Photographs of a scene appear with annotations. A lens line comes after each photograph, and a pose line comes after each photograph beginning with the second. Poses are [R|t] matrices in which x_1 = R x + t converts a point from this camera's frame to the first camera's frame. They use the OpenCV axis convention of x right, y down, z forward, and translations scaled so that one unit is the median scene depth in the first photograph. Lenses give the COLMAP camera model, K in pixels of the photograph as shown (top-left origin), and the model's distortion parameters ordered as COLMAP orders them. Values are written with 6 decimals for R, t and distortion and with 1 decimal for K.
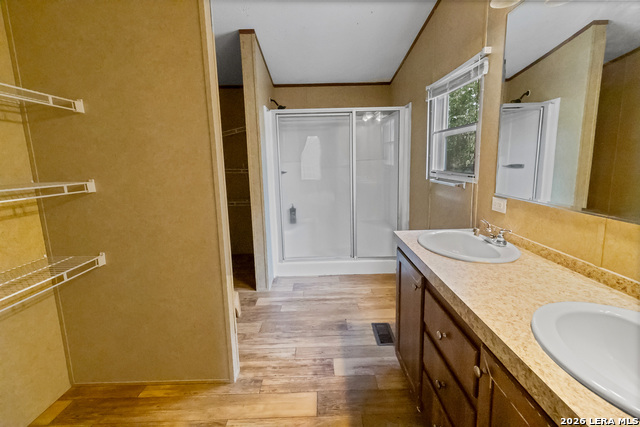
lens RADIAL K [[293.3, 0, 324.3], [0, 293.3, 205.5], [0, 0, 1]] dist [0.002223, 0.000195]
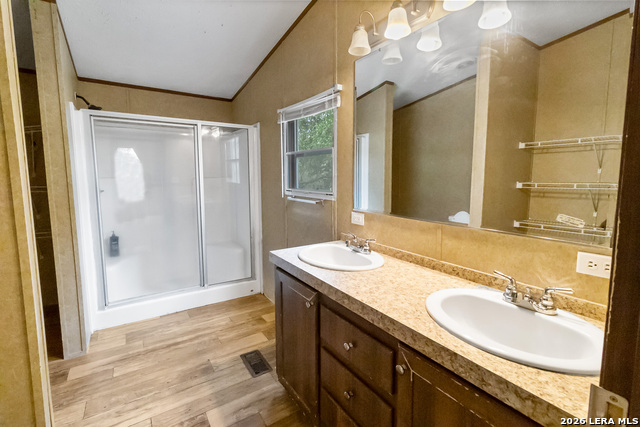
lens RADIAL K [[293.3, 0, 324.3], [0, 293.3, 205.5], [0, 0, 1]] dist [0.002223, 0.000195]
pose [[0.839210, -0.029337, 0.543015, -0.101582], [0.062550, 0.997124, -0.042799, -0.008325], [-0.540198, 0.069883, 0.838631, 0.059786]]
